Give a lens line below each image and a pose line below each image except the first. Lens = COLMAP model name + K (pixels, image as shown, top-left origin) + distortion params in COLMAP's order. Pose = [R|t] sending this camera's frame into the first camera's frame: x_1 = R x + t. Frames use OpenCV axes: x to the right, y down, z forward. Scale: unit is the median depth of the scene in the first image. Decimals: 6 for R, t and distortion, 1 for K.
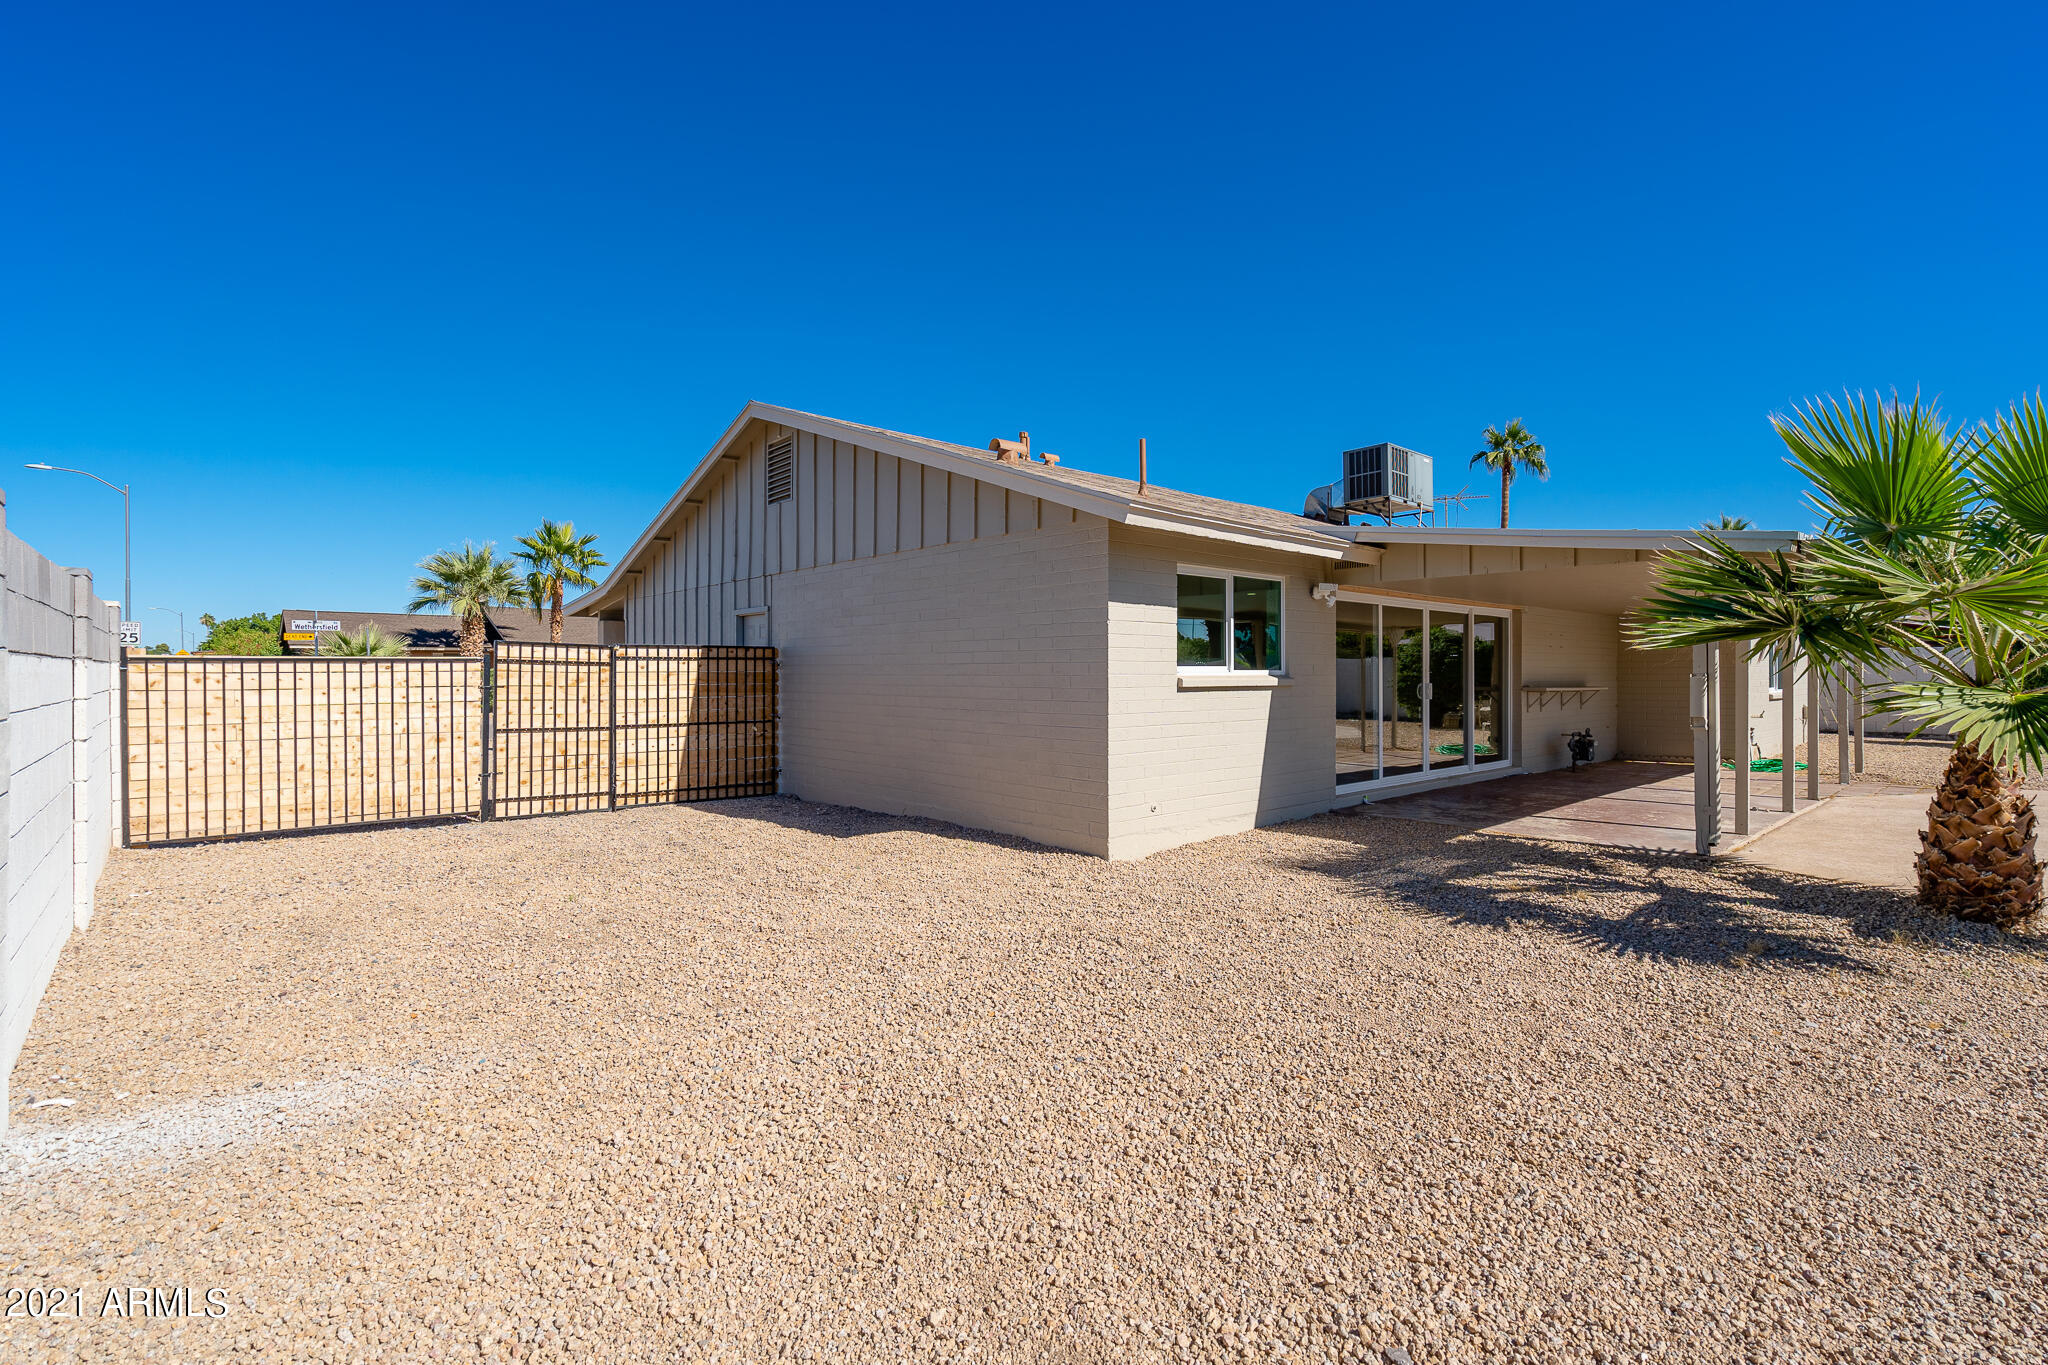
lens RADIAL K [[940.2, 0, 1018.5], [0, 940.2, 673.8], [0, 0, 1]] dist [-0.004313, -0.000187]
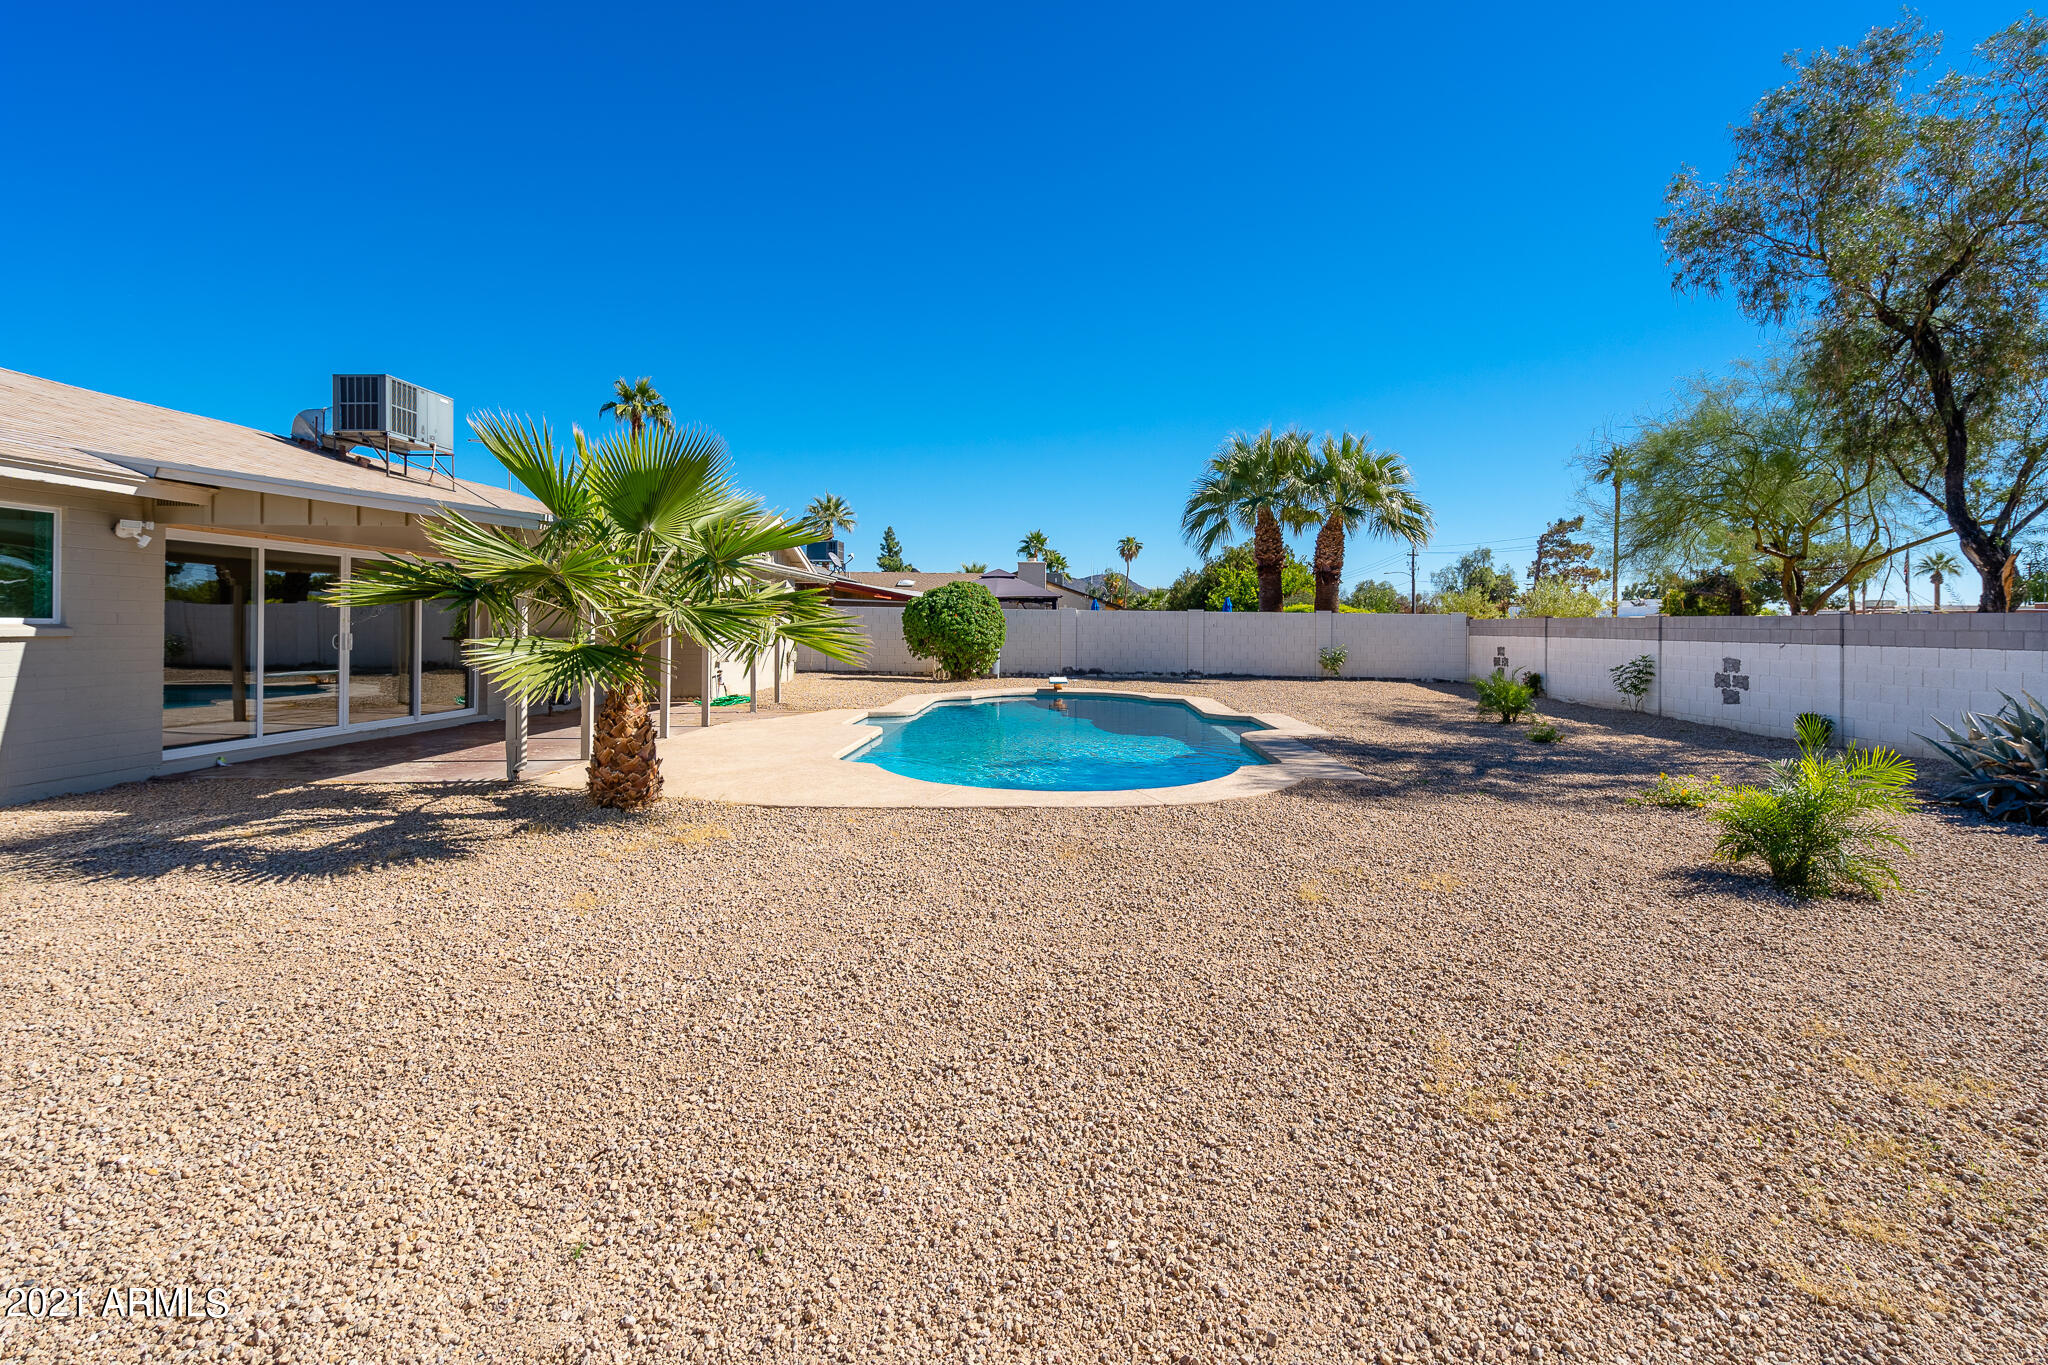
lens RADIAL K [[954.4, 0, 1094.4], [0, 954.4, 625.5], [0, 0, 1]] dist [-0.000597, 0.000419]
pose [[0.650217, 0.008030, 0.759707, 0.236988], [-0.011148, 0.999937, -0.001028, -0.007142], [-0.759667, -0.007801, 0.650265, -0.266723]]
